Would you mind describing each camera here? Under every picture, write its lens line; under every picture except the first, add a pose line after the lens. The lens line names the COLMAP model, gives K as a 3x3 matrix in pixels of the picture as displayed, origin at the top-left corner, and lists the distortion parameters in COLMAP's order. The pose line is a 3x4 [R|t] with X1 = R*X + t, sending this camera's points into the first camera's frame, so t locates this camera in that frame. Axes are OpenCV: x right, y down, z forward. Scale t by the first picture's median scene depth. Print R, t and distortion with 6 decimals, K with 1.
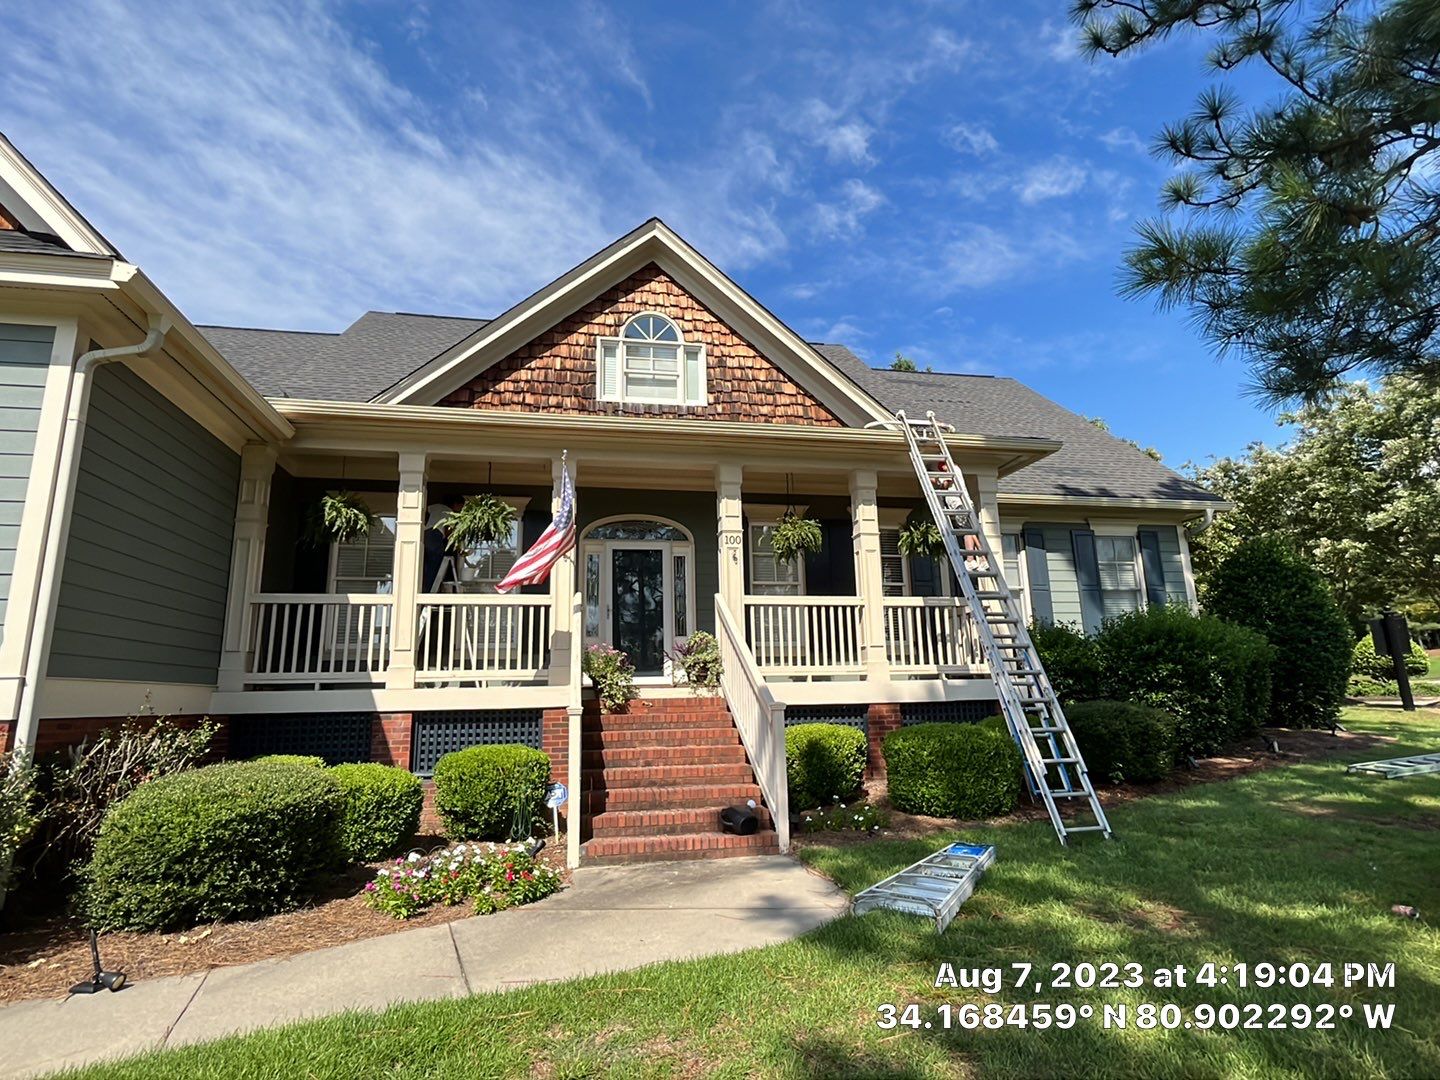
lens RADIAL K [[760.6, 0, 720.0], [0, 760.6, 540.0], [0, 0, 1]] dist [-0.001626, 0.000119]
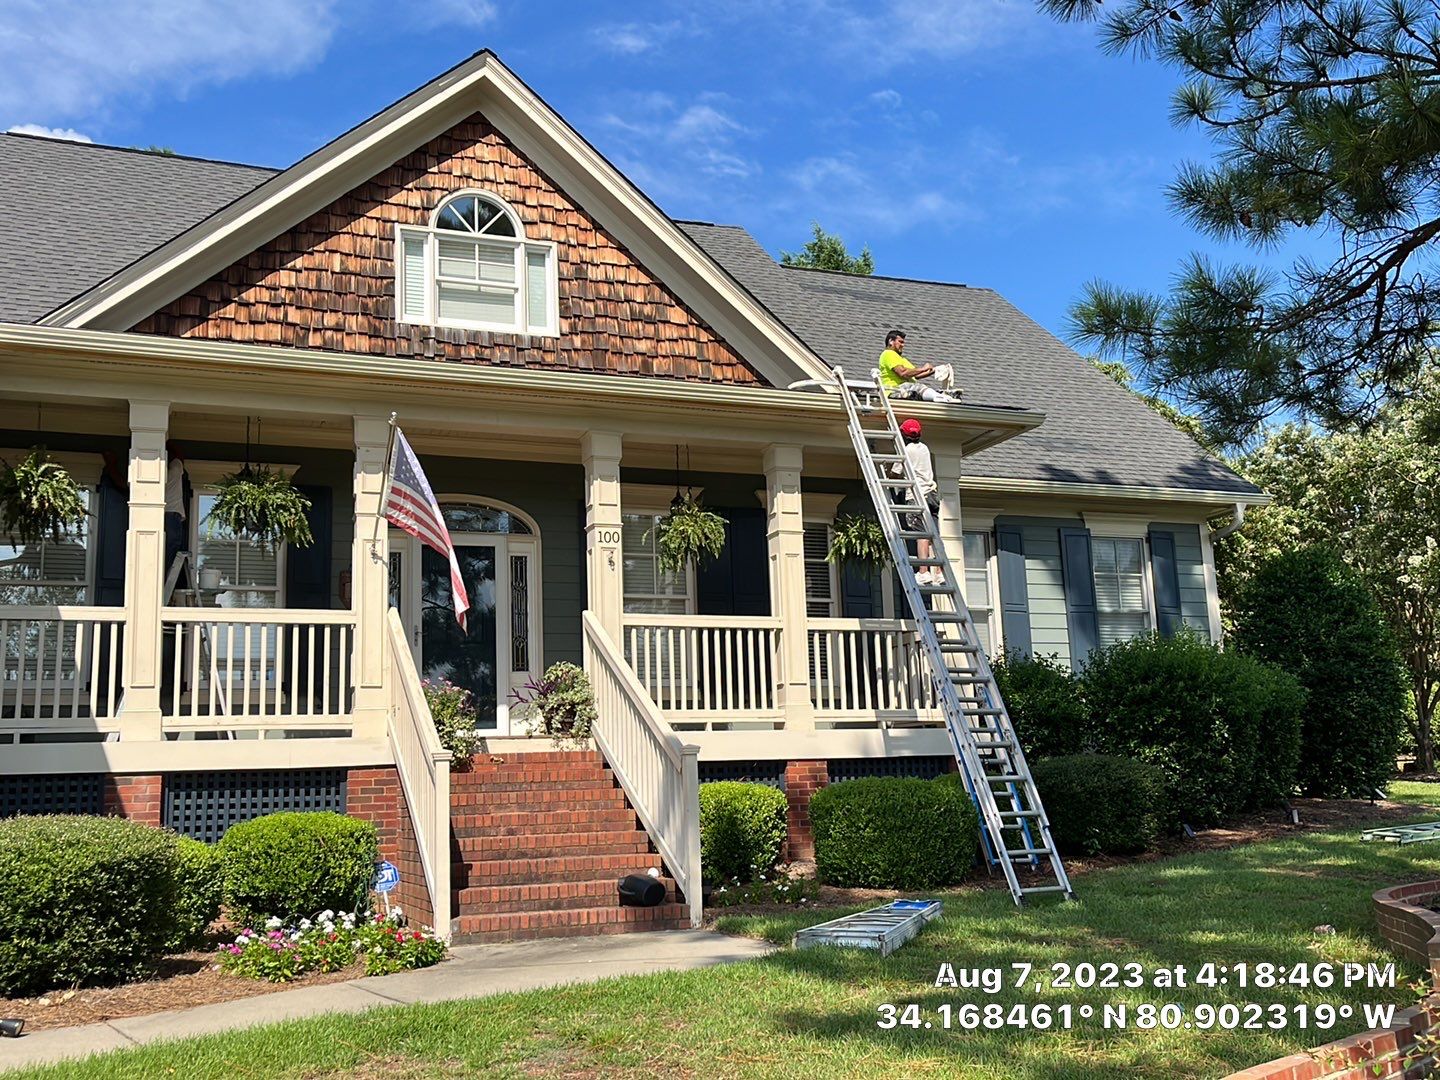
lens RADIAL K [[1404.0, 0, 721.1], [0, 1404.0, 552.8], [0, 0, 1]] dist [0.126676, -0.318987]
pose [[0.984333, 0.018649, 0.175331, -0.109505], [-0.023525, 0.999391, 0.025775, -0.021706], [-0.174744, -0.029496, 0.984172, -0.330152]]
